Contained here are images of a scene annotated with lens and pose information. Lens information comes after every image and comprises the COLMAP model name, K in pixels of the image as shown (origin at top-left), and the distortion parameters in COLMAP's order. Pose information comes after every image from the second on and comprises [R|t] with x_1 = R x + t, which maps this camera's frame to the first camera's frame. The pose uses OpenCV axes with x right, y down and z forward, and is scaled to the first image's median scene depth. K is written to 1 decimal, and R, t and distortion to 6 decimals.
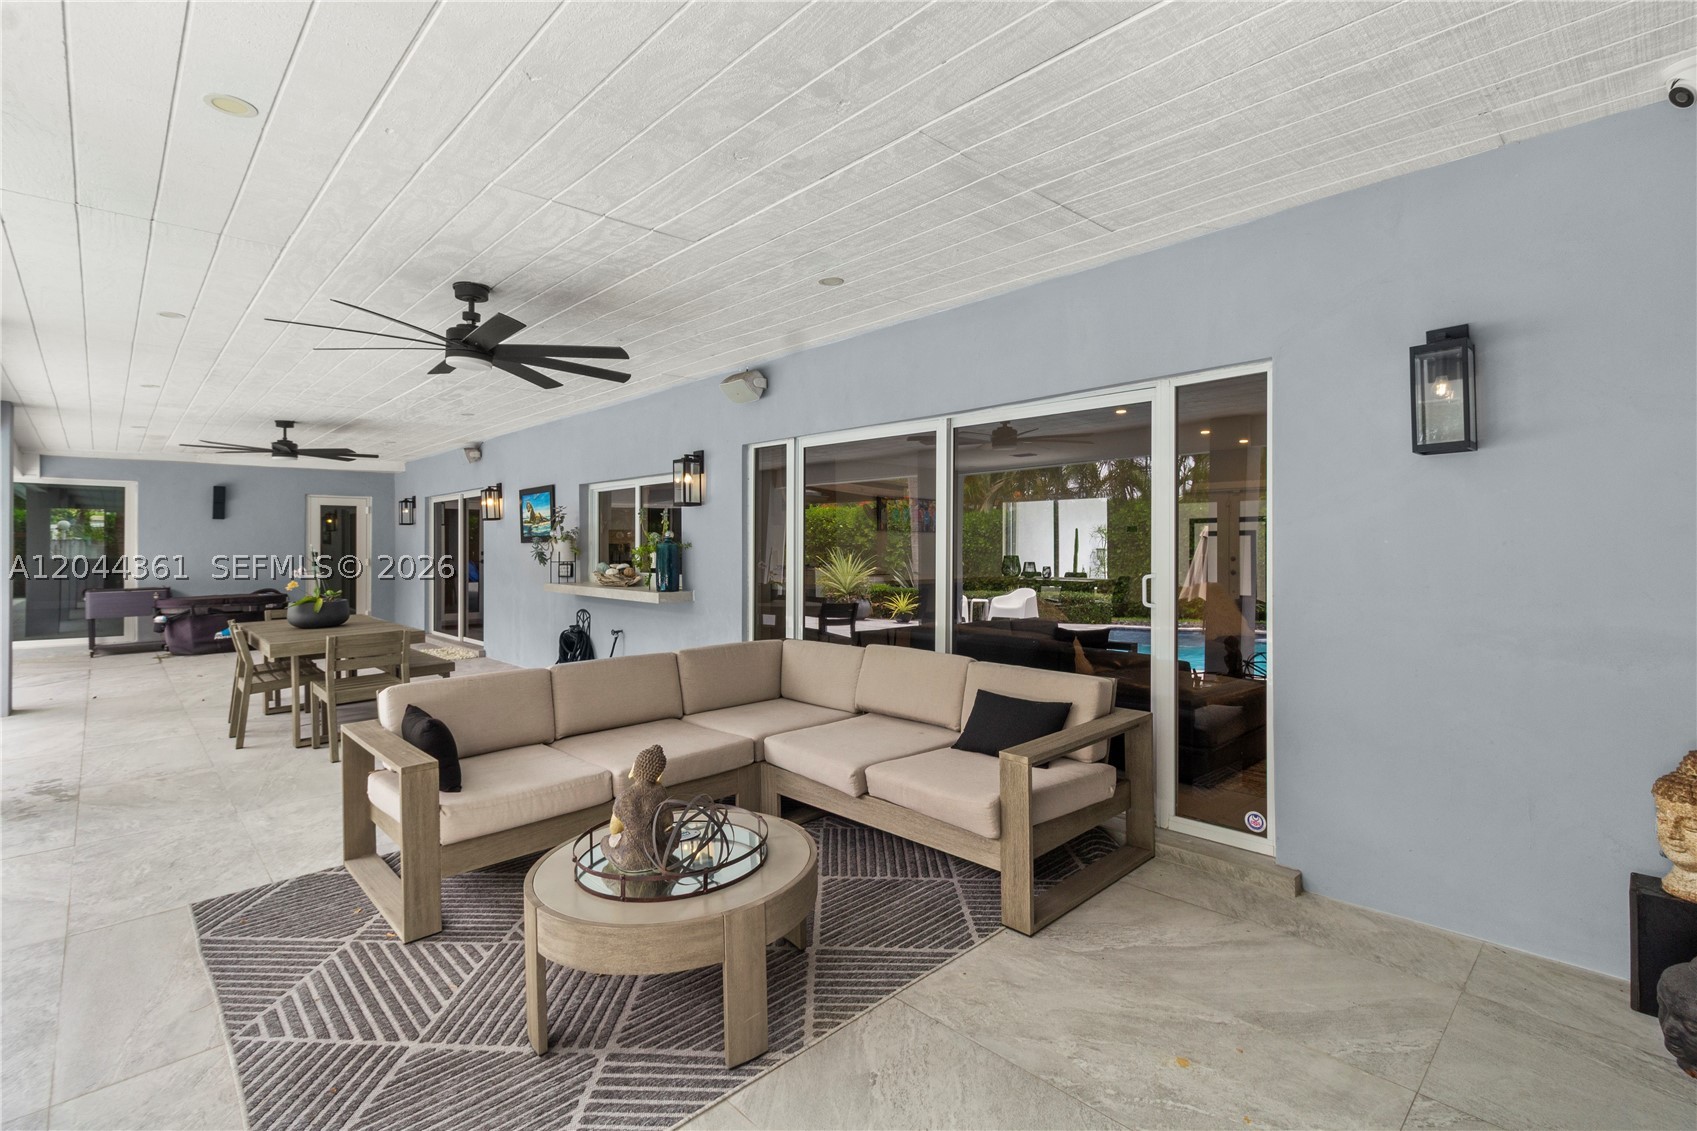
lens RADIAL K [[785.6, 0, 850.6], [0, 785.6, 541.9], [0, 0, 1]] dist [0.001978, 0.000331]
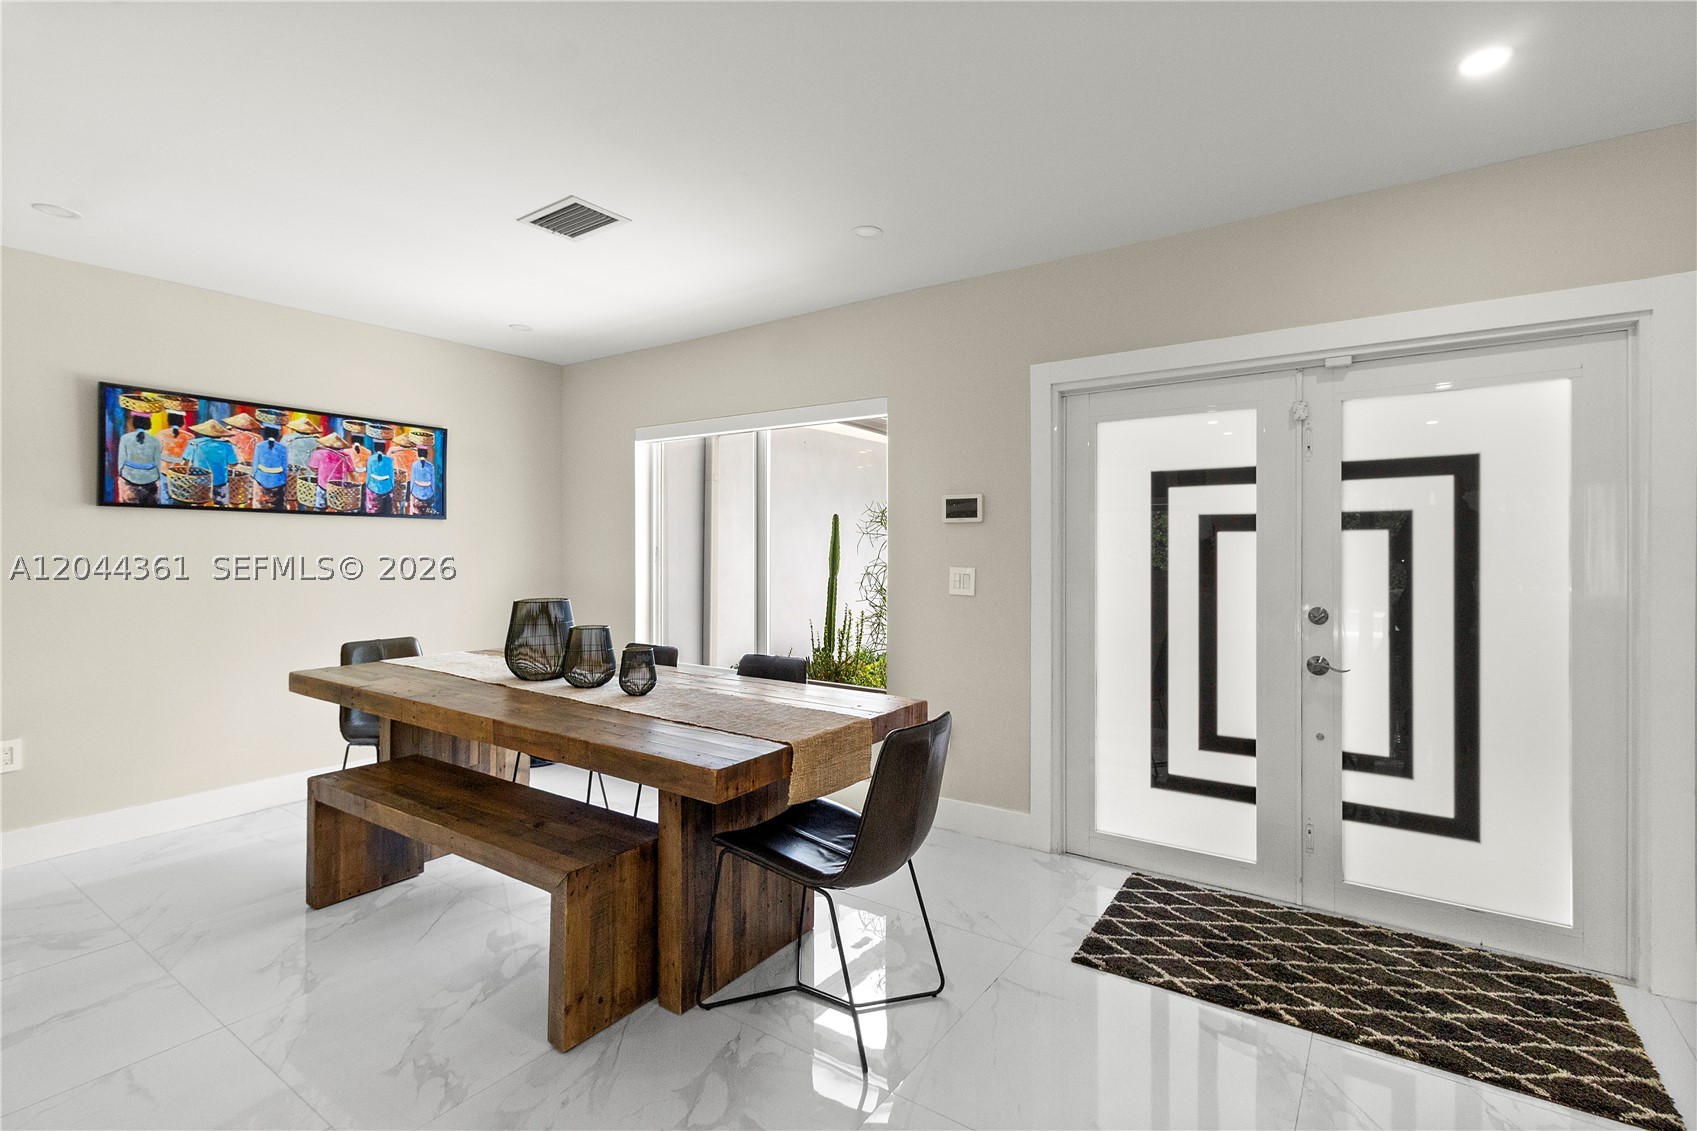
lens RADIAL K [[785.6, 0, 850.6], [0, 785.6, 541.9], [0, 0, 1]] dist [0.001978, 0.000331]
pose [[0.981536, 0.015331, 0.190660, 0.260710], [-0.013663, 0.999856, -0.010060, 0.001375], [-0.190787, 0.007269, 0.981605, 0.713801]]
